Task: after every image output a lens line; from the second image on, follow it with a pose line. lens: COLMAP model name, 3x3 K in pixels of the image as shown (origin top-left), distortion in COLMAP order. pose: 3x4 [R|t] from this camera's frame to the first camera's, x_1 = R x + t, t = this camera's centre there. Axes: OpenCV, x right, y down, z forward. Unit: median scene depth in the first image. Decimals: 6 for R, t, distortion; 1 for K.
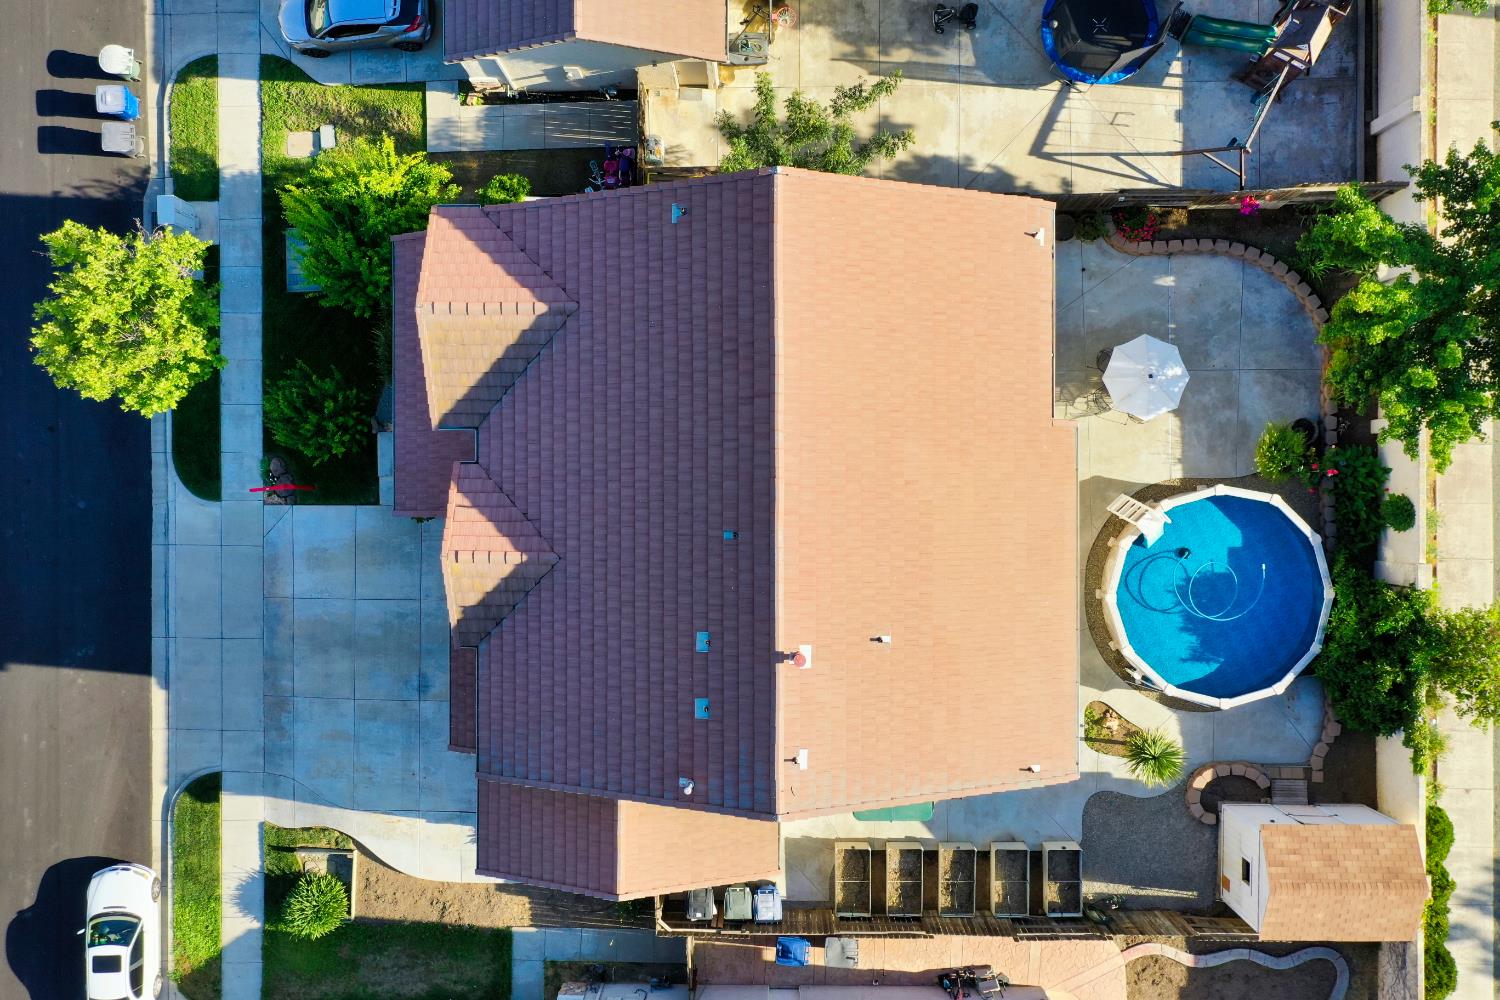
lens RADIAL K [[1184.3, 0, 744.0], [0, 1184.3, 496.6], [0, 0, 1]] dist [0.020816, 0.000442]
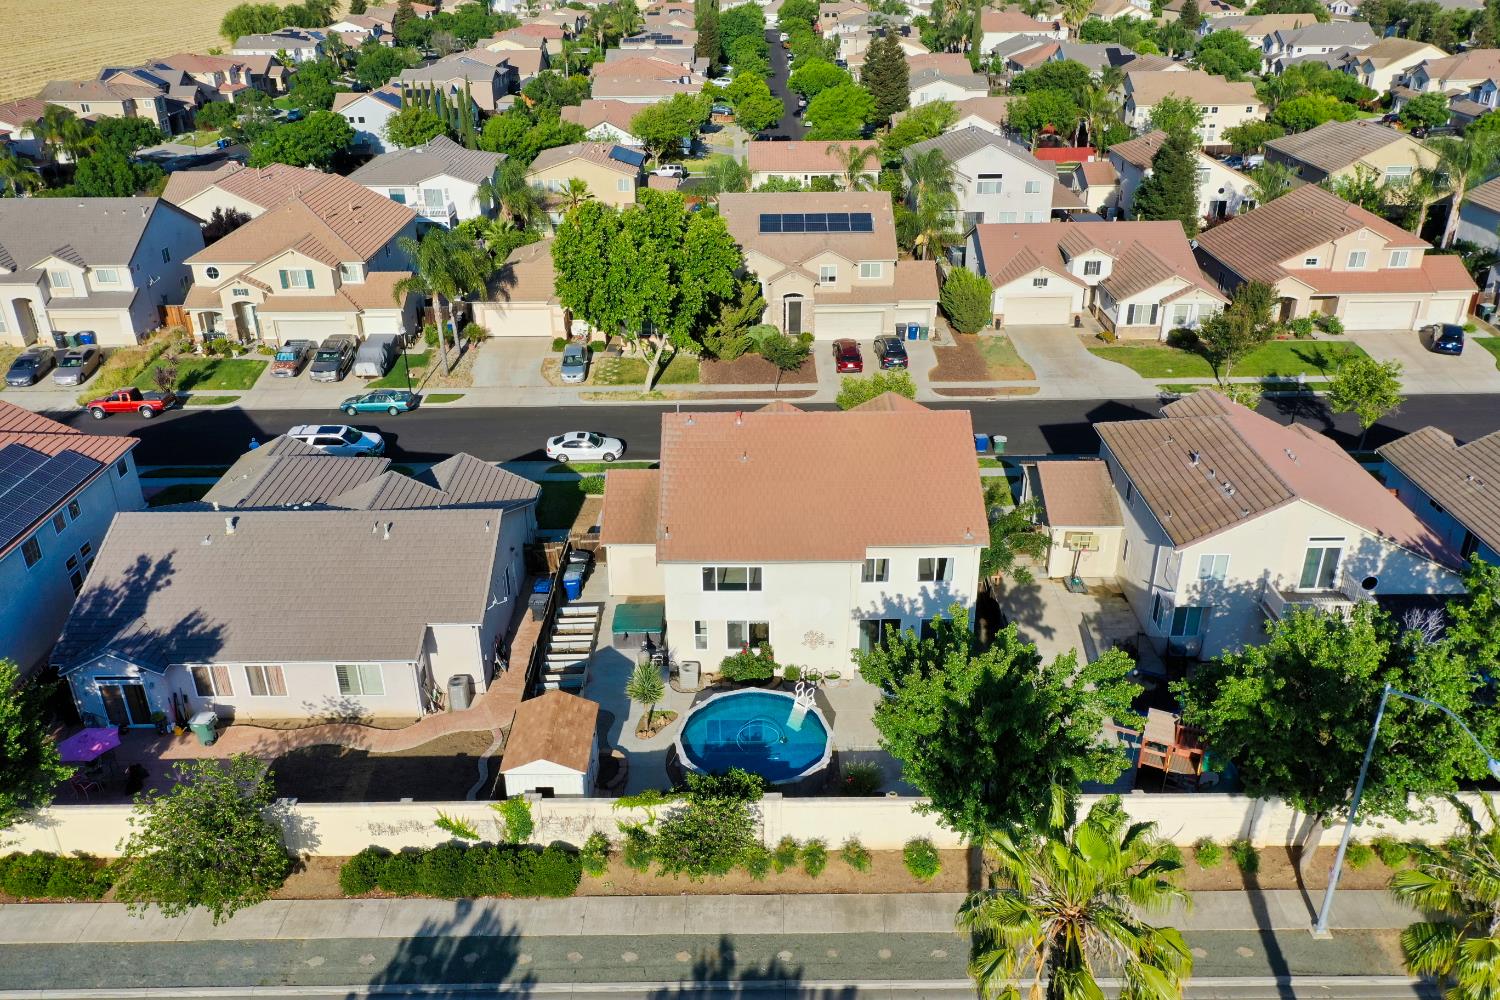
lens RADIAL K [[1184.3, 0, 744.0], [0, 1184.3, 496.6], [0, 0, 1]] dist [0.020816, 0.000442]
pose [[-0.002995, 0.461328, -0.887224, 1.401038], [-0.999974, 0.004436, 0.005682, 0.081713], [0.006557, 0.887218, 0.461303, 0.105507]]
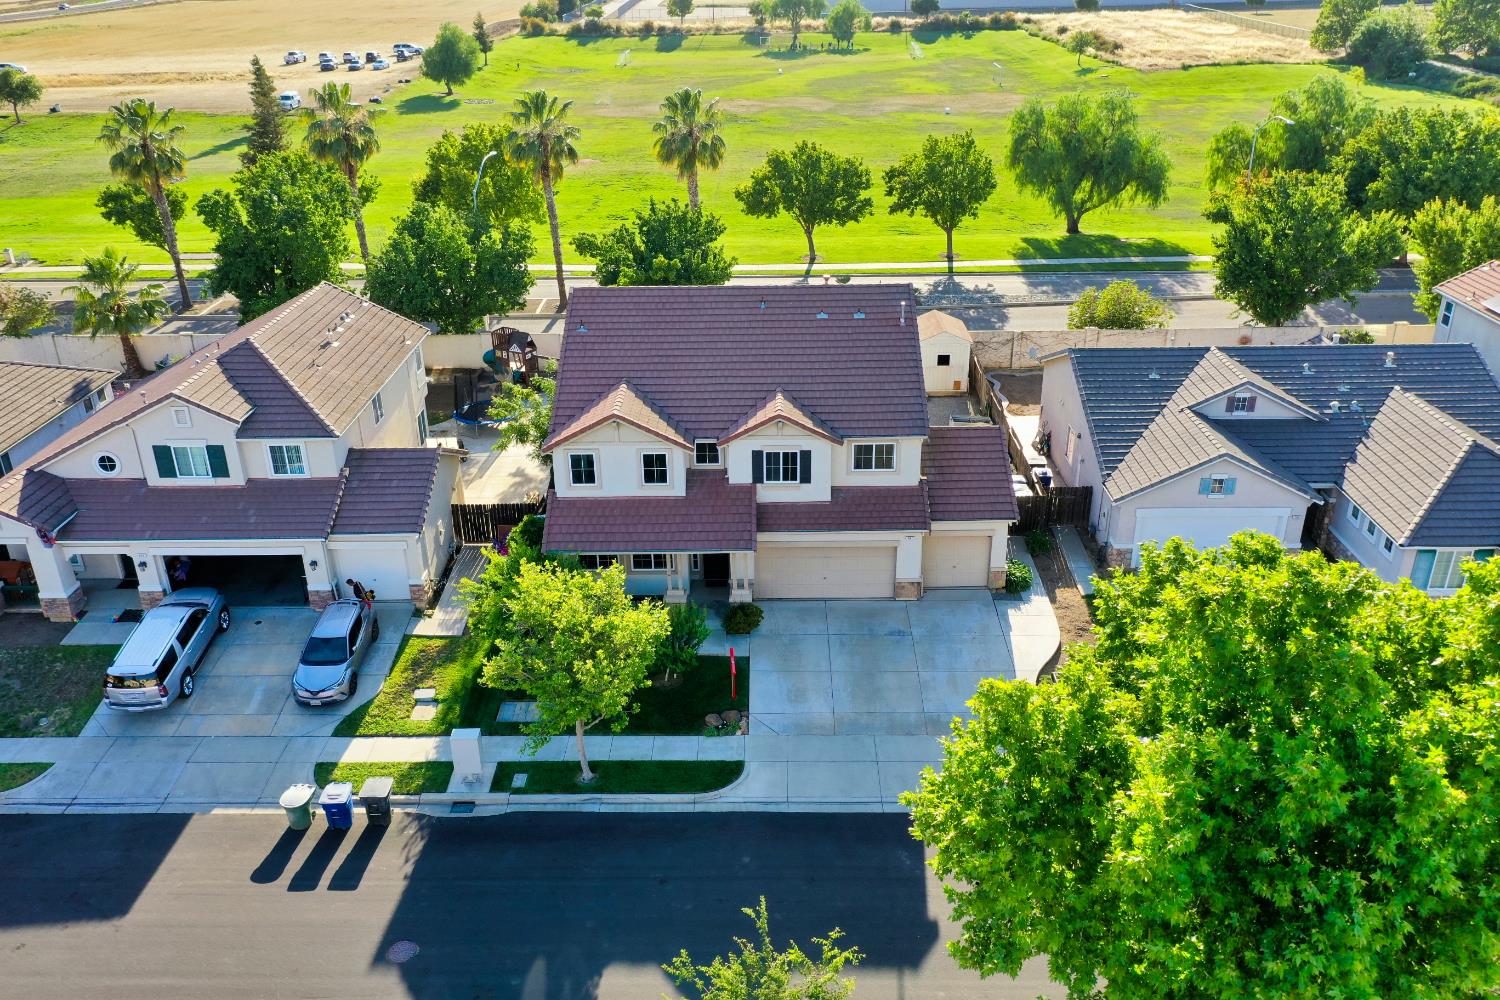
lens RADIAL K [[1184.3, 0, 744.0], [0, 1184.3, 496.6], [0, 0, 1]] dist [0.020816, 0.000442]
pose [[0.016490, -0.409711, 0.912066, -1.303521], [0.999594, -0.014456, -0.024566, 0.032944], [0.023250, 0.912101, 0.409307, 0.373159]]
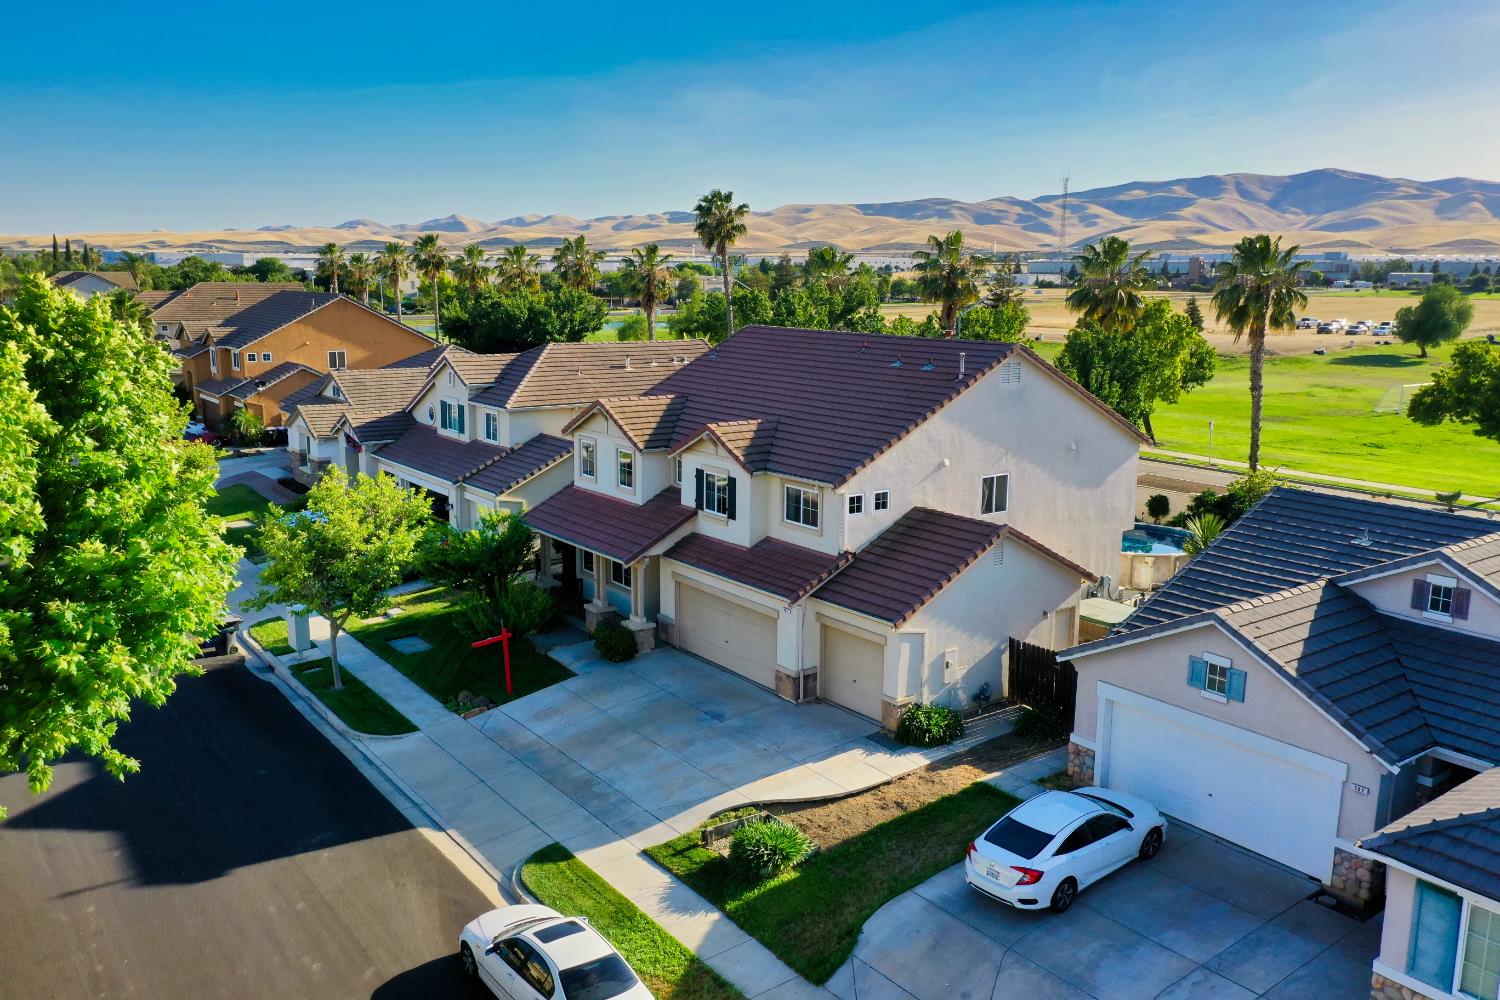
lens RADIAL K [[1184.3, 0, 744.0], [0, 1184.3, 496.6], [0, 0, 1]] dist [0.020816, 0.000442]
pose [[0.802150, -0.089239, 0.590416, -0.779208], [0.596883, 0.147829, -0.788592, 0.872419], [-0.016907, 0.984979, 0.171847, 0.664512]]
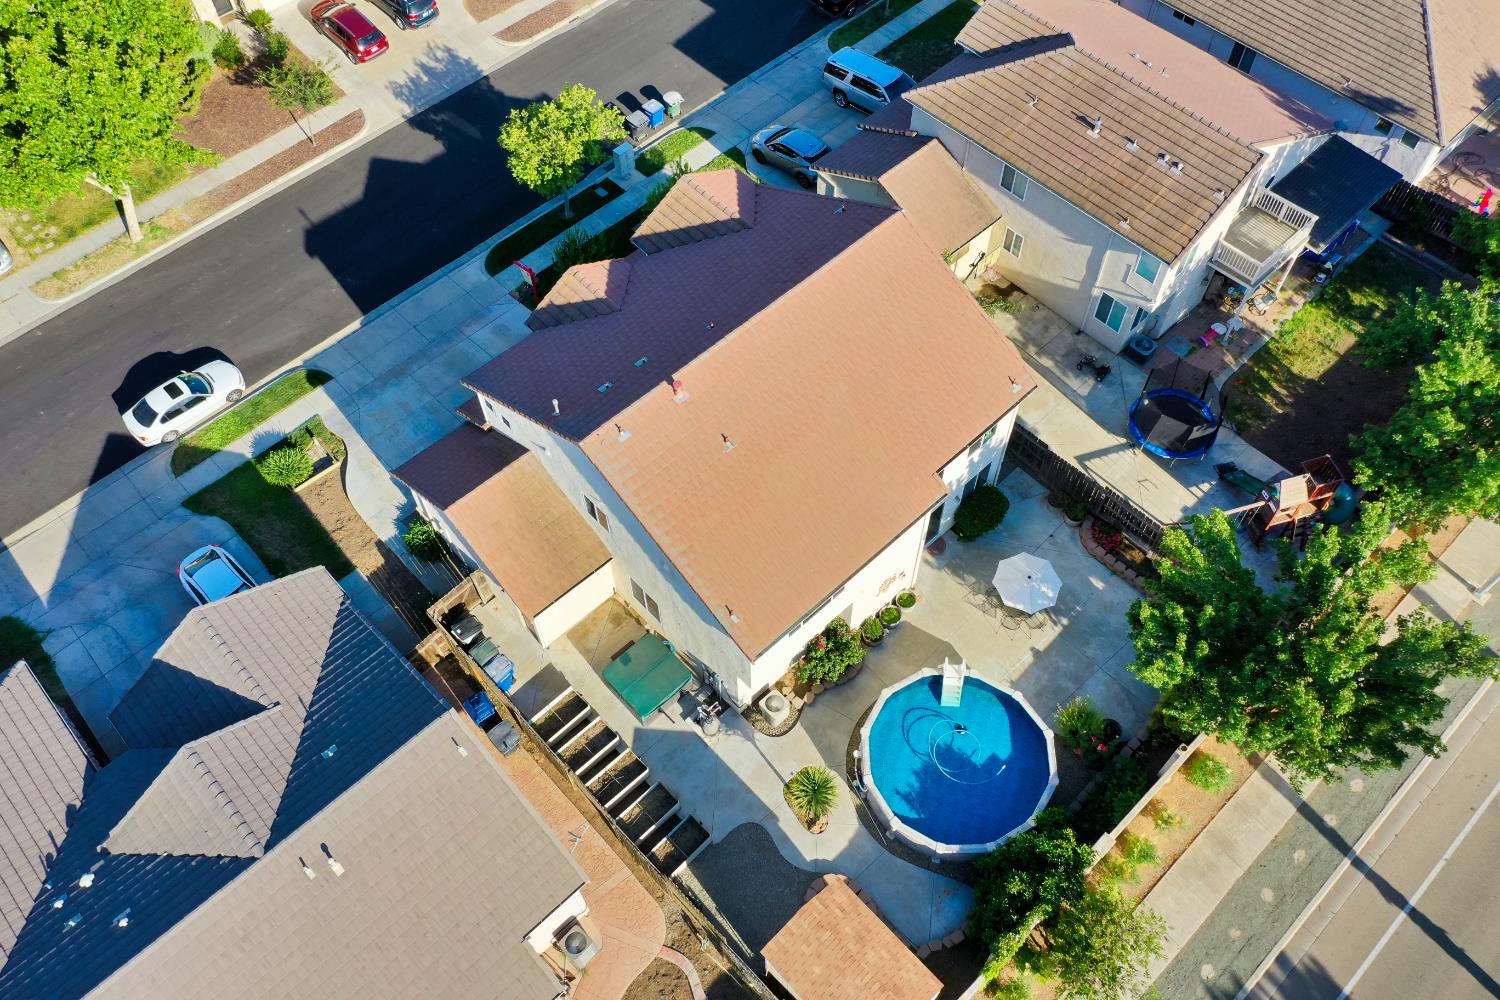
lens RADIAL K [[1184.3, 0, 744.0], [0, 1184.3, 496.6], [0, 0, 1]] dist [0.020816, 0.000442]
pose [[0.682121, 0.617146, -0.392228, 0.517736], [-0.731235, 0.577687, -0.362731, 0.469500], [0.002726, 0.534237, 0.845330, -0.089561]]
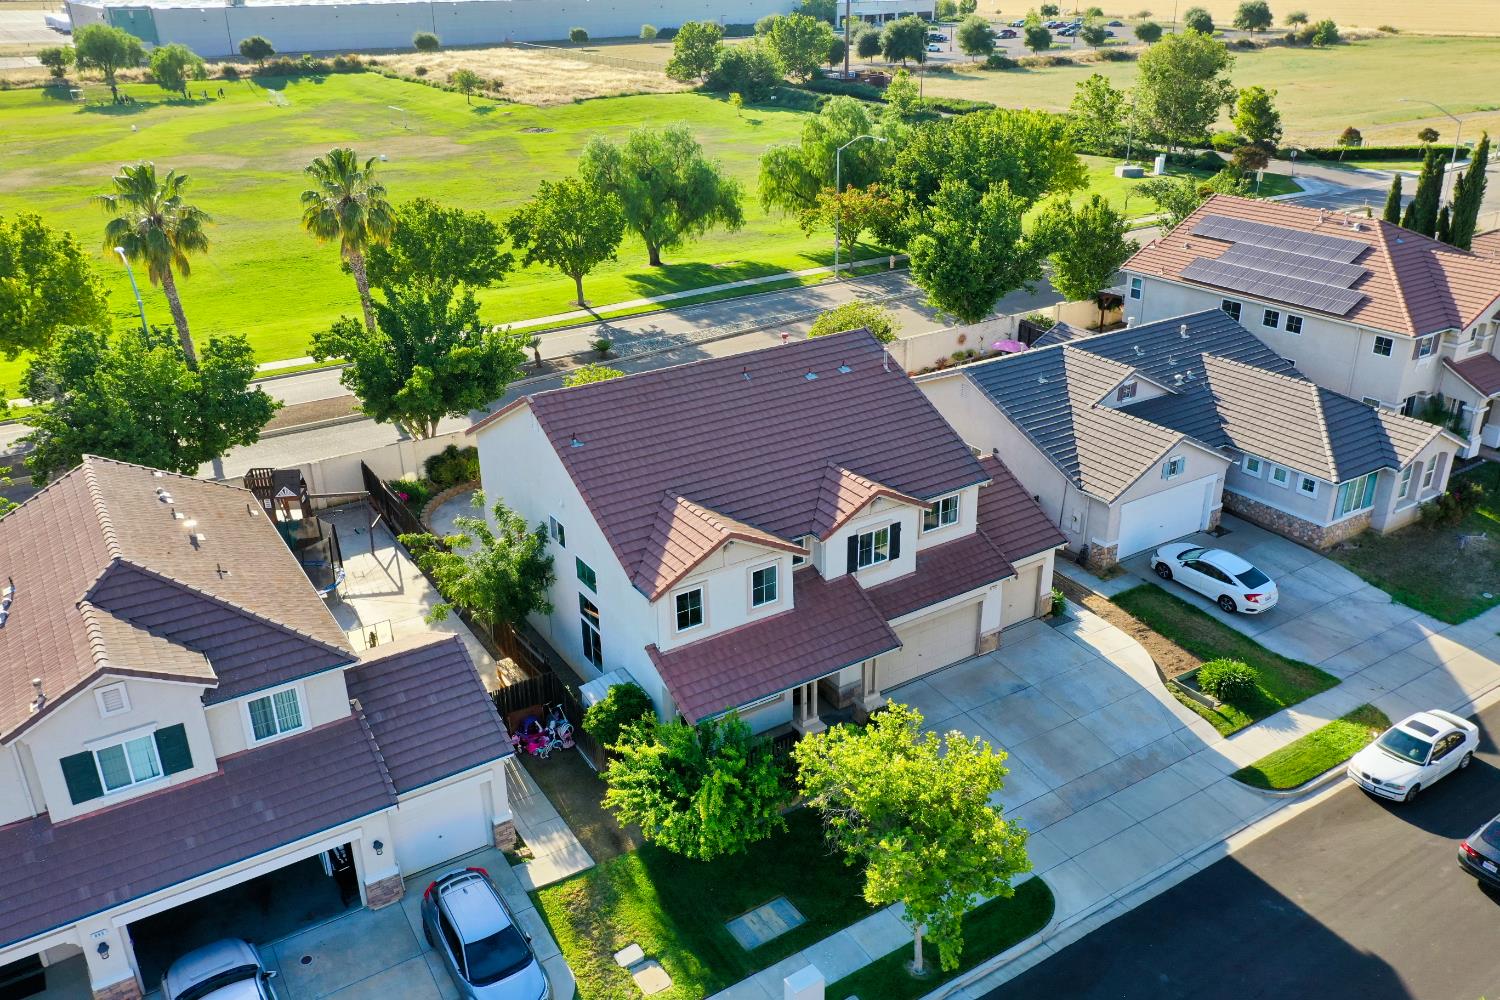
lens RADIAL K [[1184.3, 0, 744.0], [0, 1184.3, 496.6], [0, 0, 1]] dist [0.020816, 0.000442]
pose [[-0.533405, -0.320067, 0.782966, -0.955341], [0.845260, -0.236567, 0.479137, -0.563567], [0.031868, 0.917384, 0.396725, 0.366573]]
